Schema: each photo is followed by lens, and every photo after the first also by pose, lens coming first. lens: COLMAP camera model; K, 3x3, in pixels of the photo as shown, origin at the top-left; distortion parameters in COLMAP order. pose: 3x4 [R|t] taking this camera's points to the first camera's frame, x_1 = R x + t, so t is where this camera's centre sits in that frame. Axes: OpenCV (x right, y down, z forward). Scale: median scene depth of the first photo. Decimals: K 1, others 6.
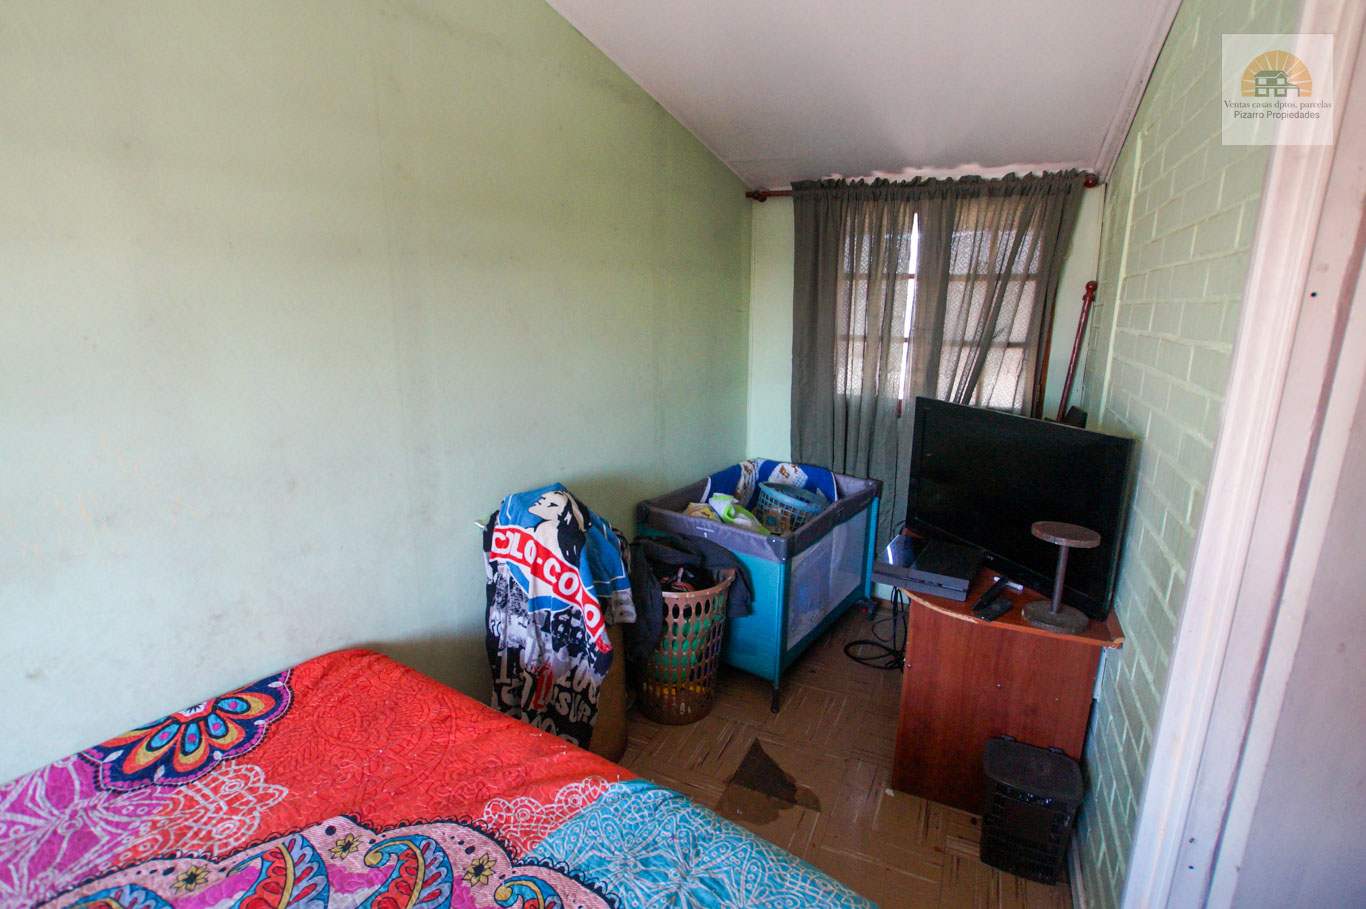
lens RADIAL K [[660.3, 0, 680.2], [0, 660.3, 454.3], [0, 0, 1]] dist [-0.040021, 0.009533]
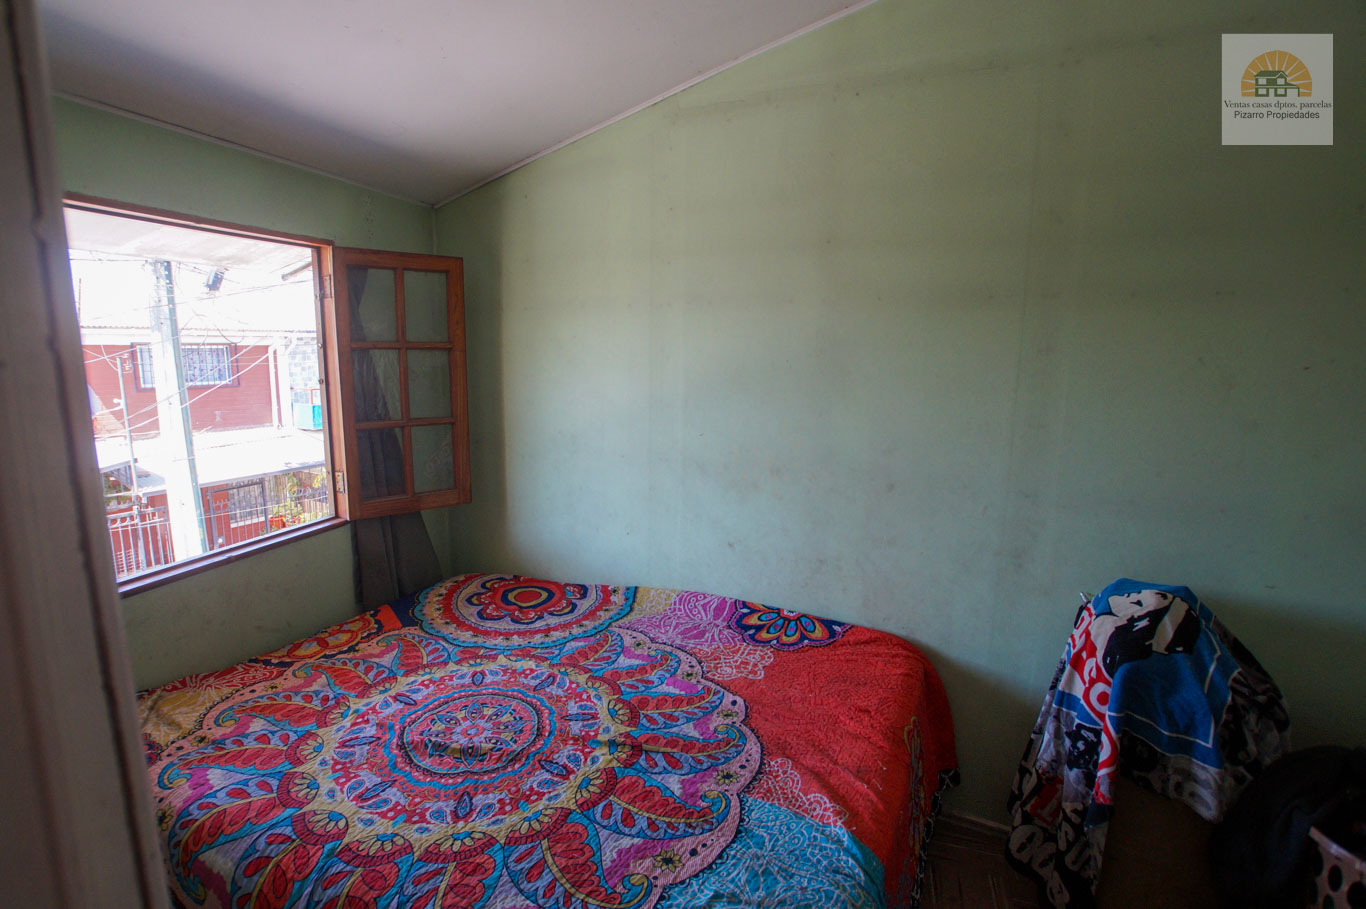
lens RADIAL K [[660.3, 0, 671.8], [0, 660.3, 459.2], [0, 0, 1]] dist [-0.040021, 0.009533]
pose [[0.127060, 0.168594, -0.977462, 0.648244], [-0.236528, 0.962171, 0.135211, -0.085456], [0.963281, 0.214018, 0.162130, 0.429208]]
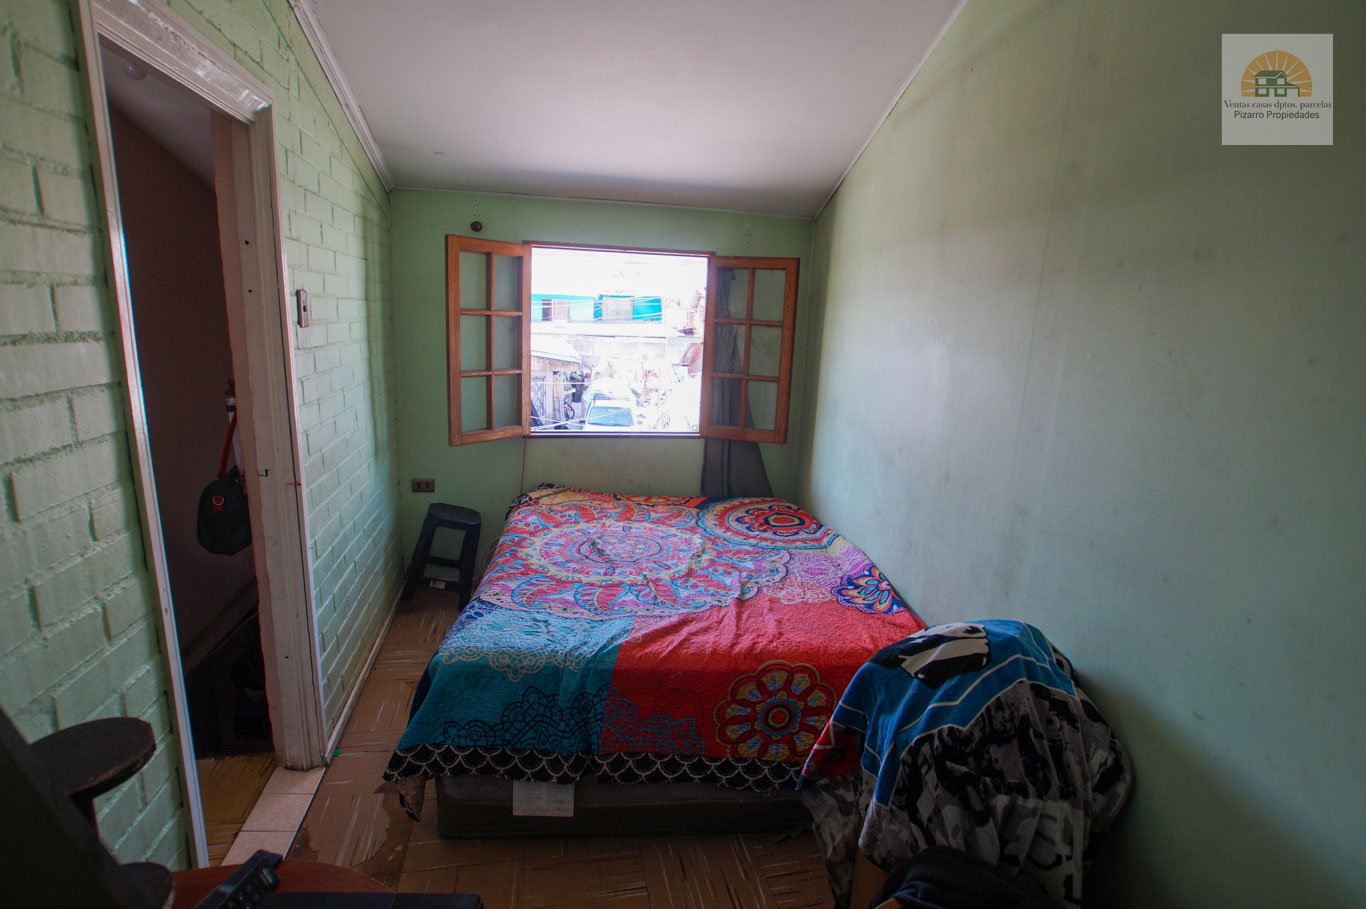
lens RADIAL K [[660.3, 0, 670.3], [0, 660.3, 457.6], [0, 0, 1]] dist [-0.040021, 0.009533]
pose [[-0.791360, 0.096188, -0.603736, 0.594502], [-0.179649, 0.907356, 0.380041, -0.398633], [0.584359, 0.409210, -0.700765, 1.725562]]
